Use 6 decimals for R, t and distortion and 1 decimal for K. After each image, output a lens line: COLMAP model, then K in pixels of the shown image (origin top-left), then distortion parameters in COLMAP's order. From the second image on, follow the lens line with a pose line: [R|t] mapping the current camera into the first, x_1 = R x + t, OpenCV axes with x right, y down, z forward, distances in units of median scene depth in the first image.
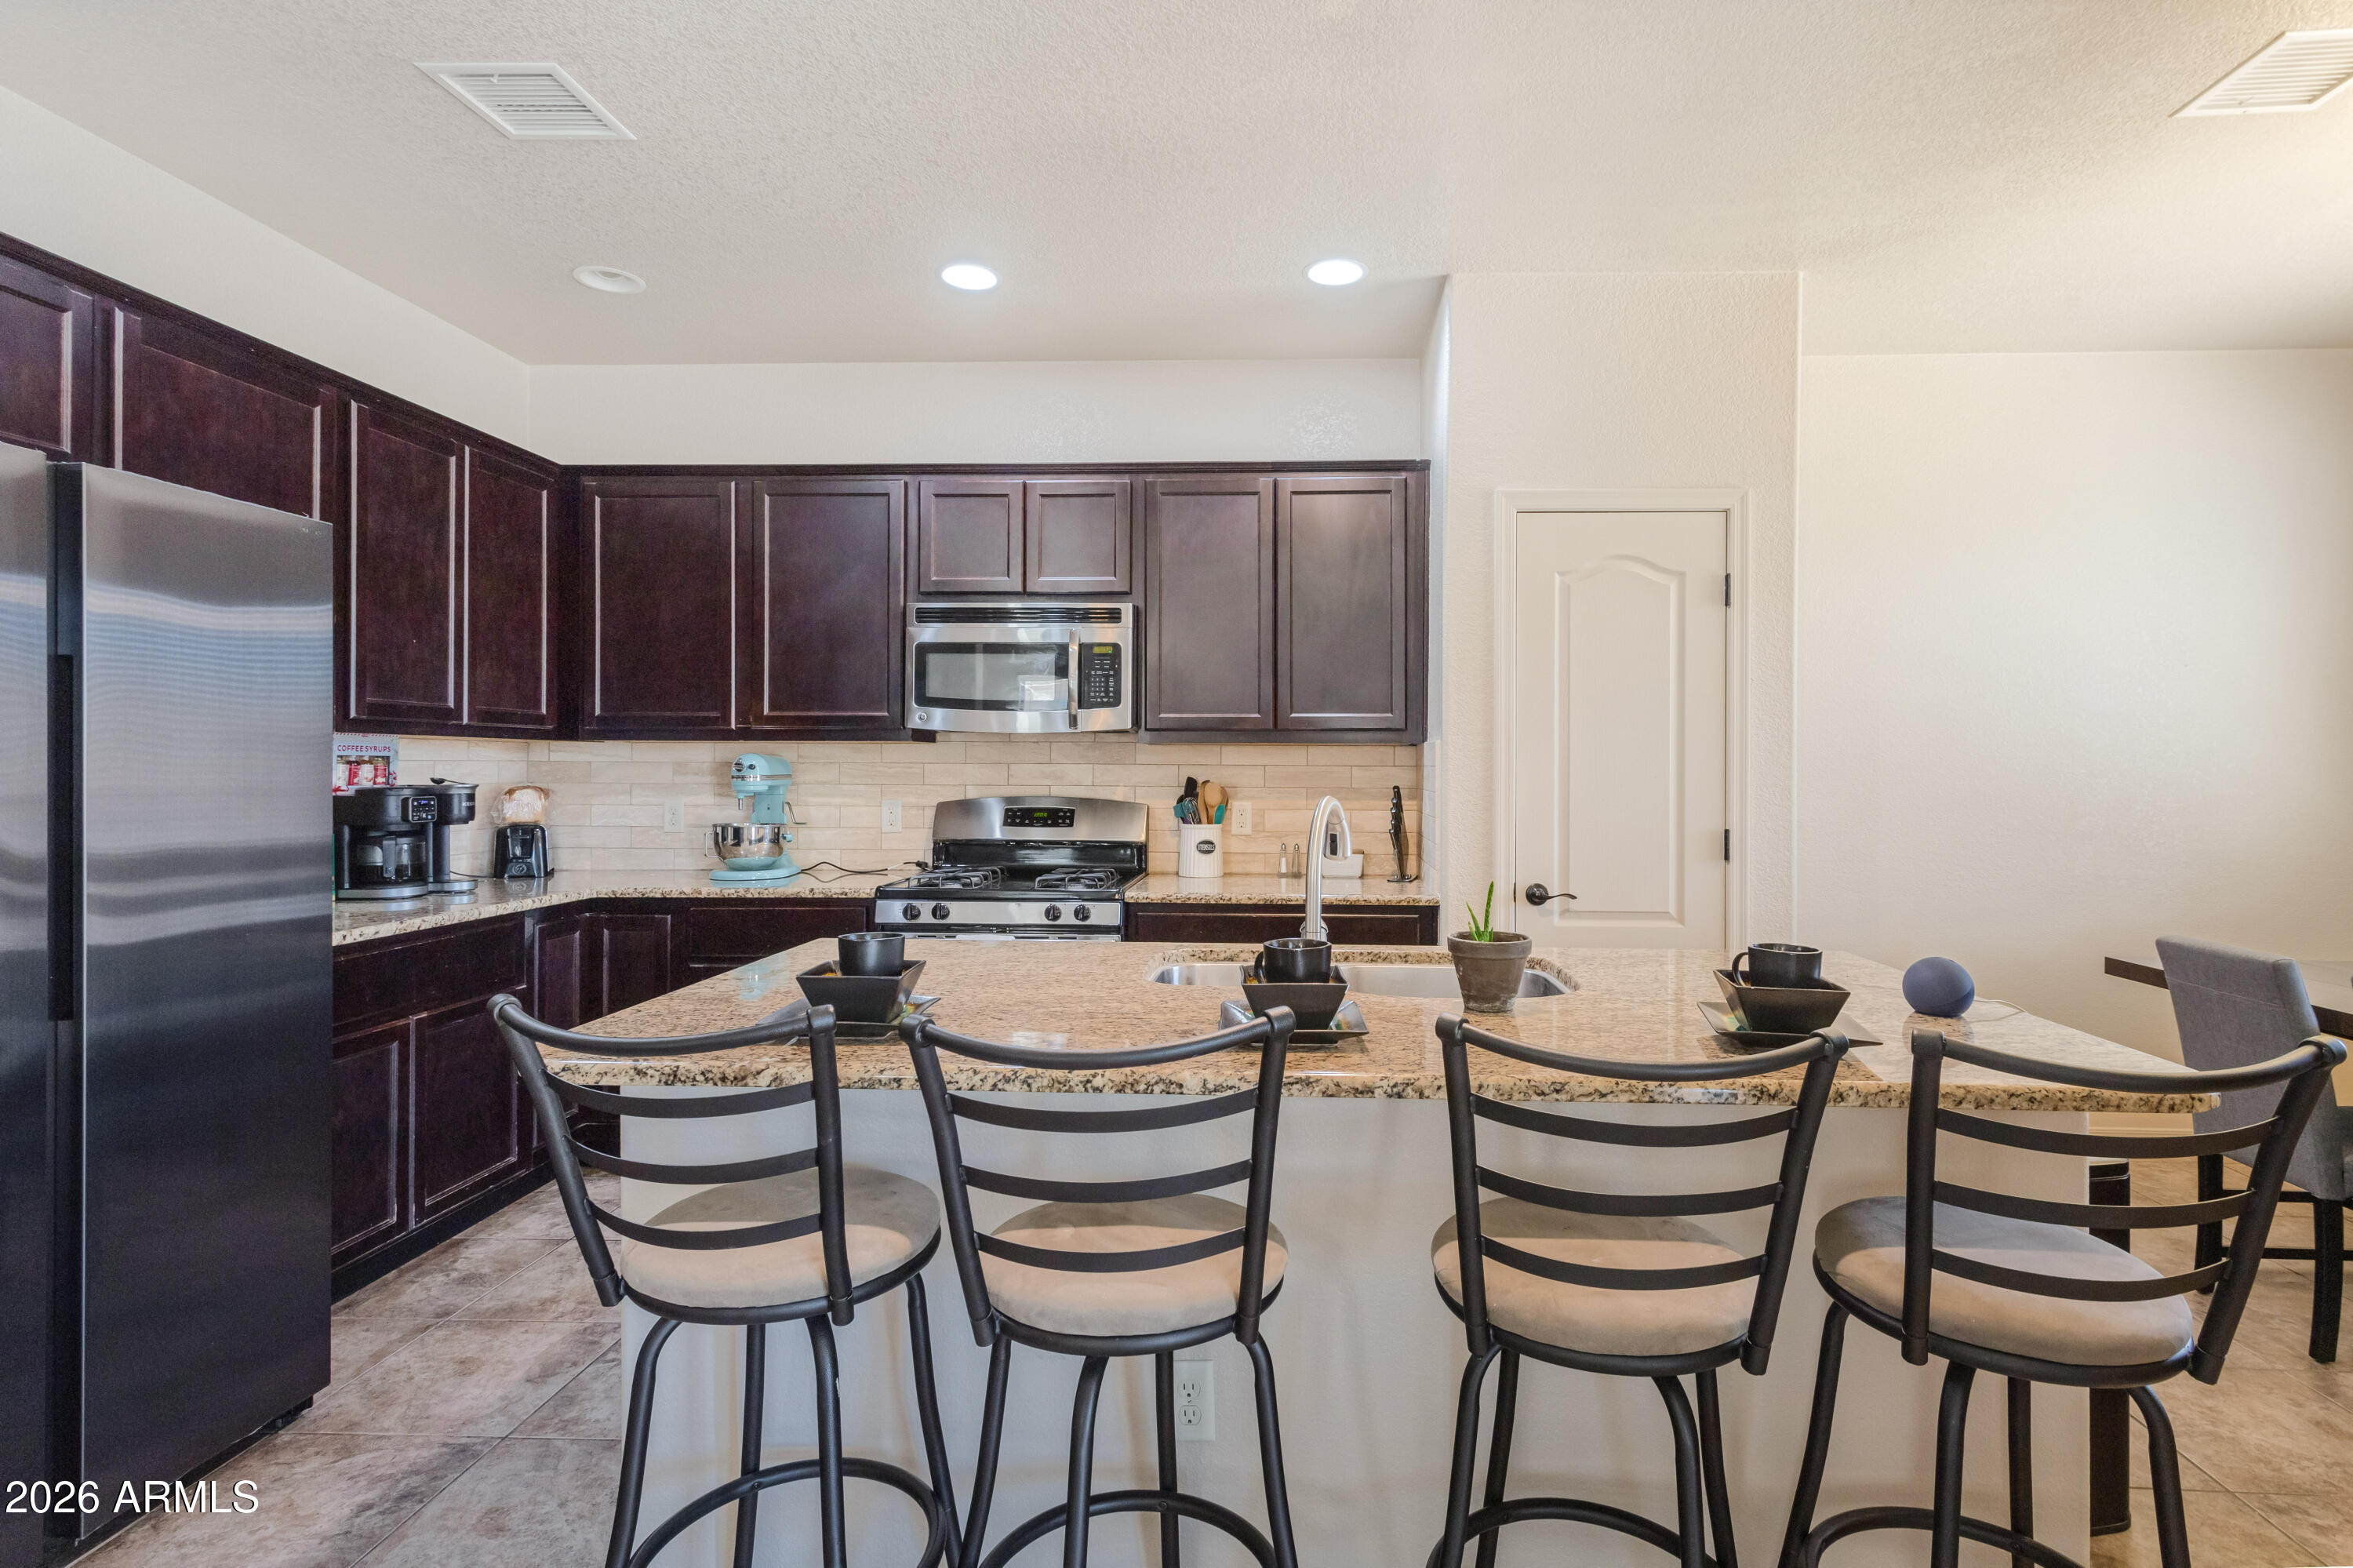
lens RADIAL K [[1149.3, 0, 1256.7], [0, 1149.3, 765.0], [0, 0, 1]] dist [0.010191, -0.000555]
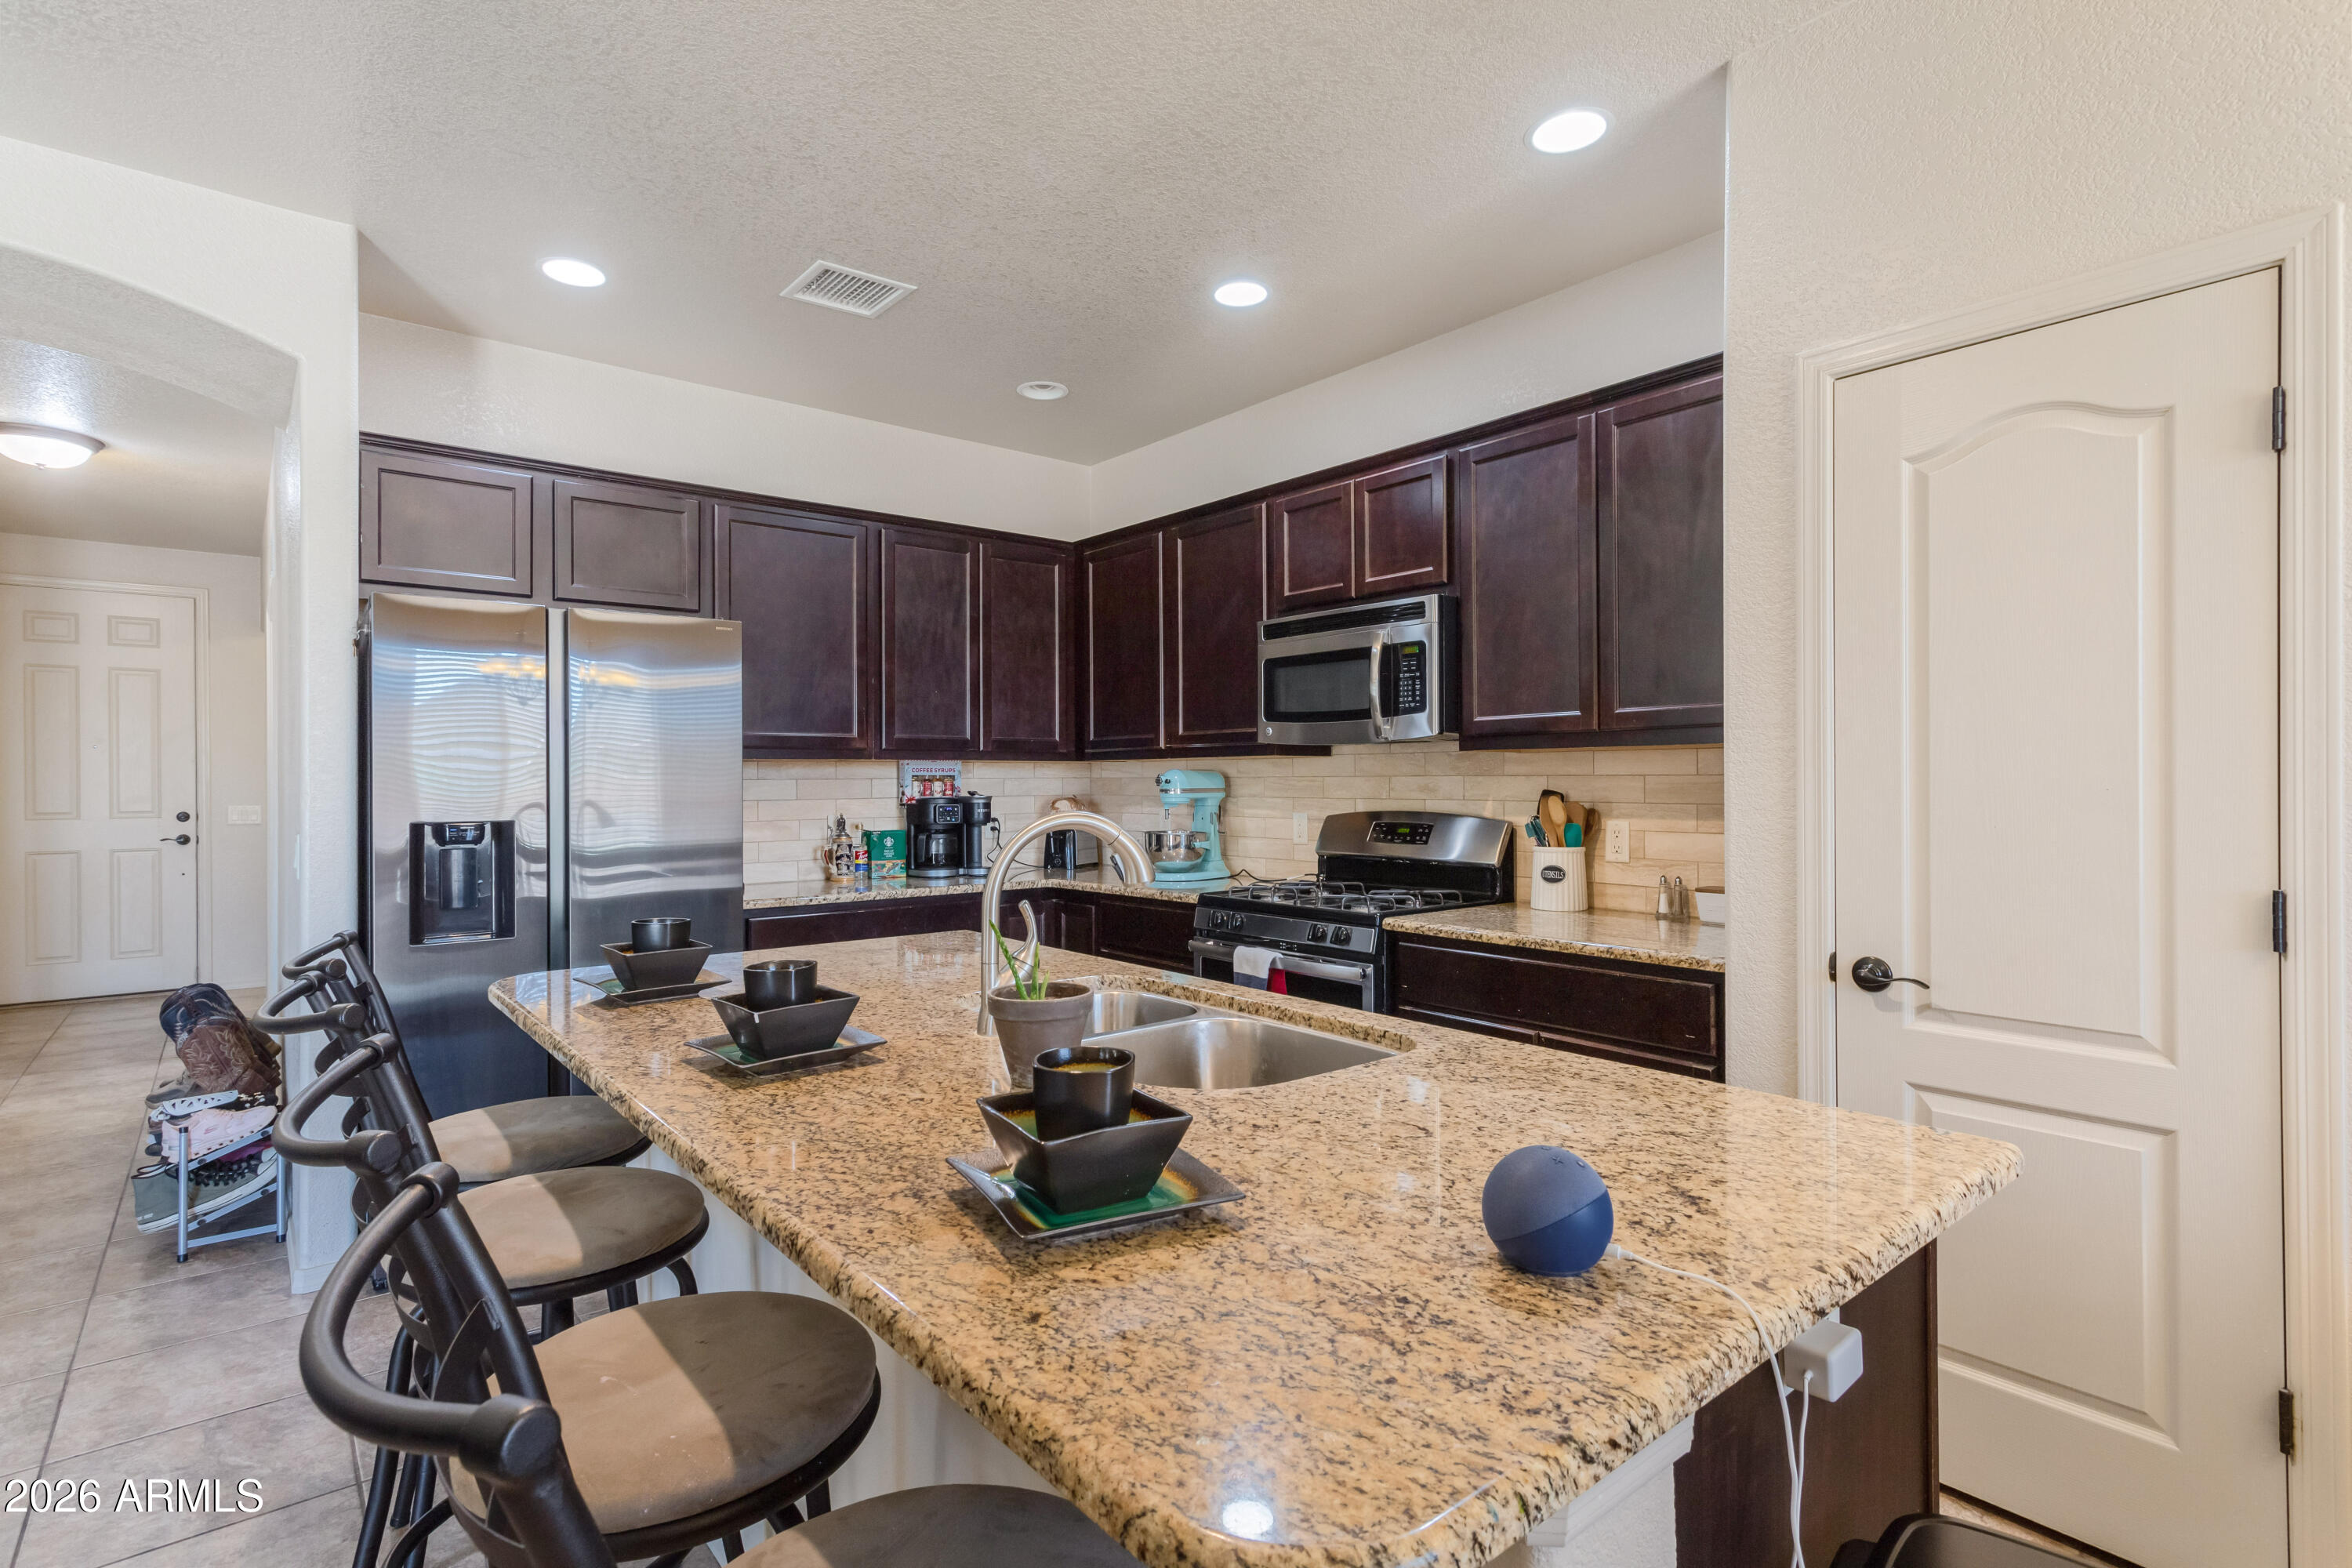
lens RADIAL K [[1148.7, 0, 1158.6], [0, 1148.7, 776.7], [0, 0, 1]] dist [0.010191, -0.000555]
pose [[0.659253, -0.009914, -0.751856, 0.412631], [0.008432, 0.999948, -0.005792, 0.003767], [0.751874, -0.002522, 0.659302, 0.255331]]
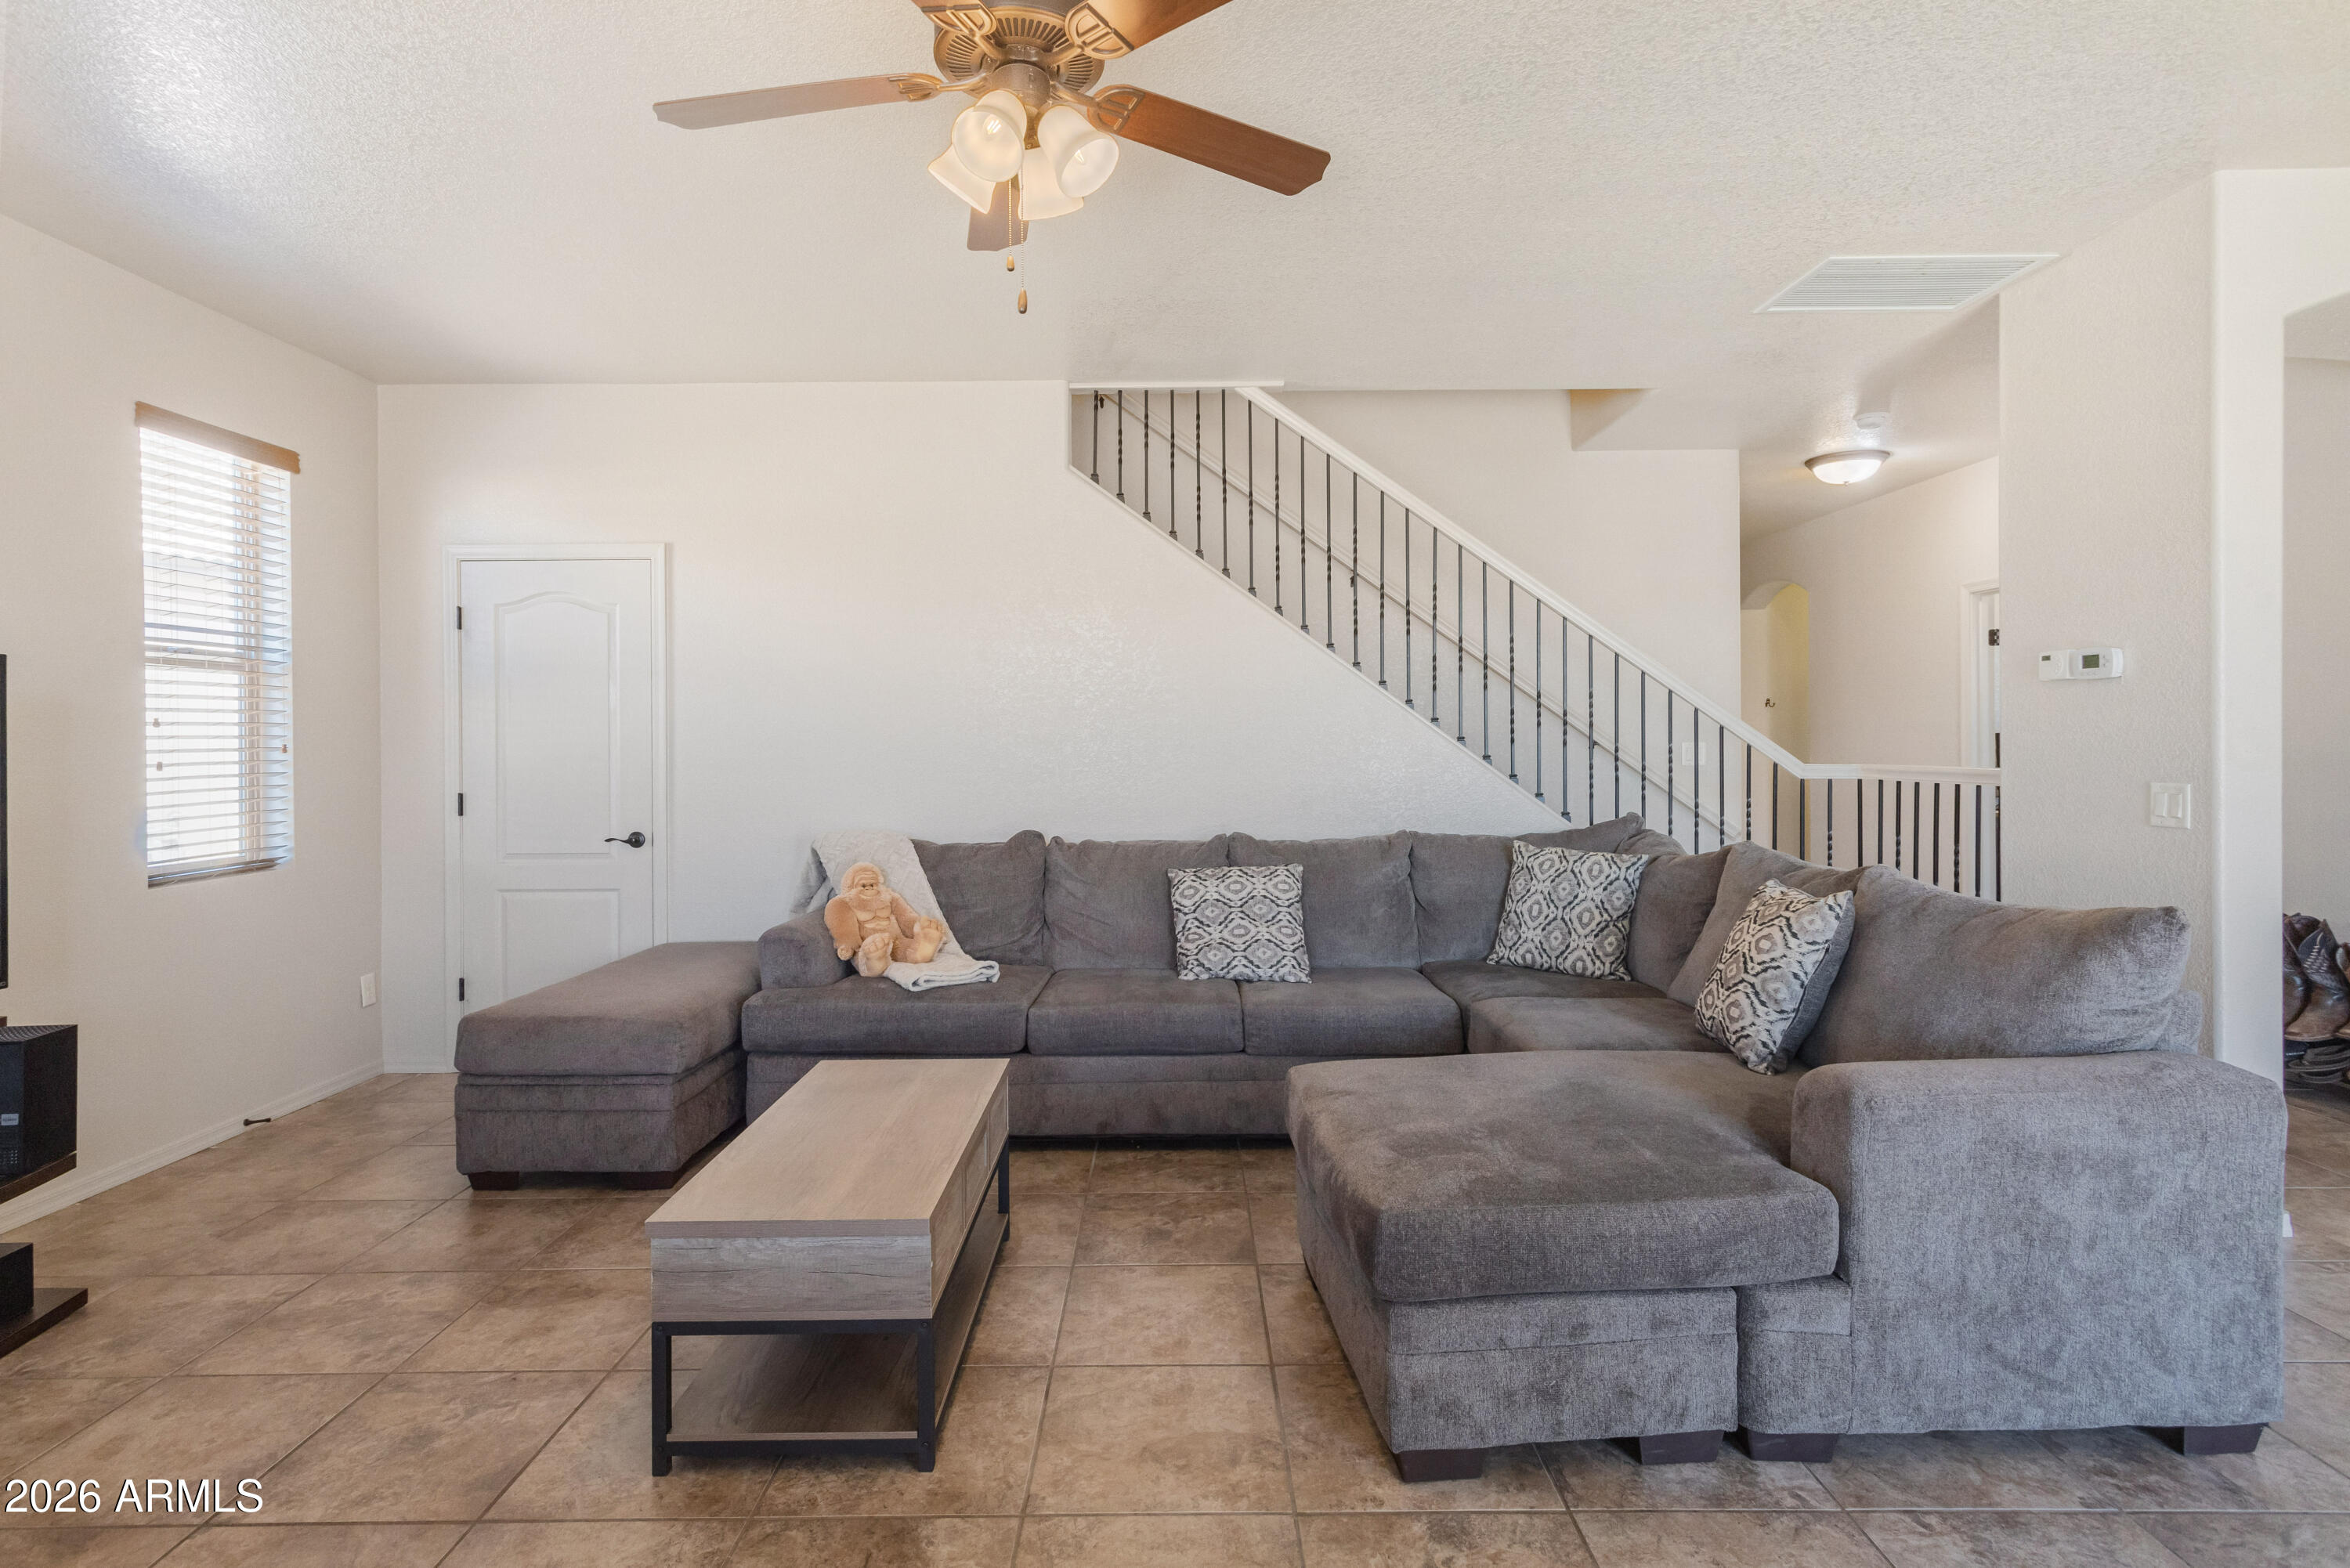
lens RADIAL K [[1147.7, 0, 1183.6], [0, 1147.7, 735.6], [0, 0, 1]] dist [0.010191, -0.000555]
pose [[0.046849, -0.011980, -0.998830, 0.178762], [0.006171, 0.999912, -0.011704, 0.005472], [0.998883, -0.005615, 0.046919, -0.828218]]
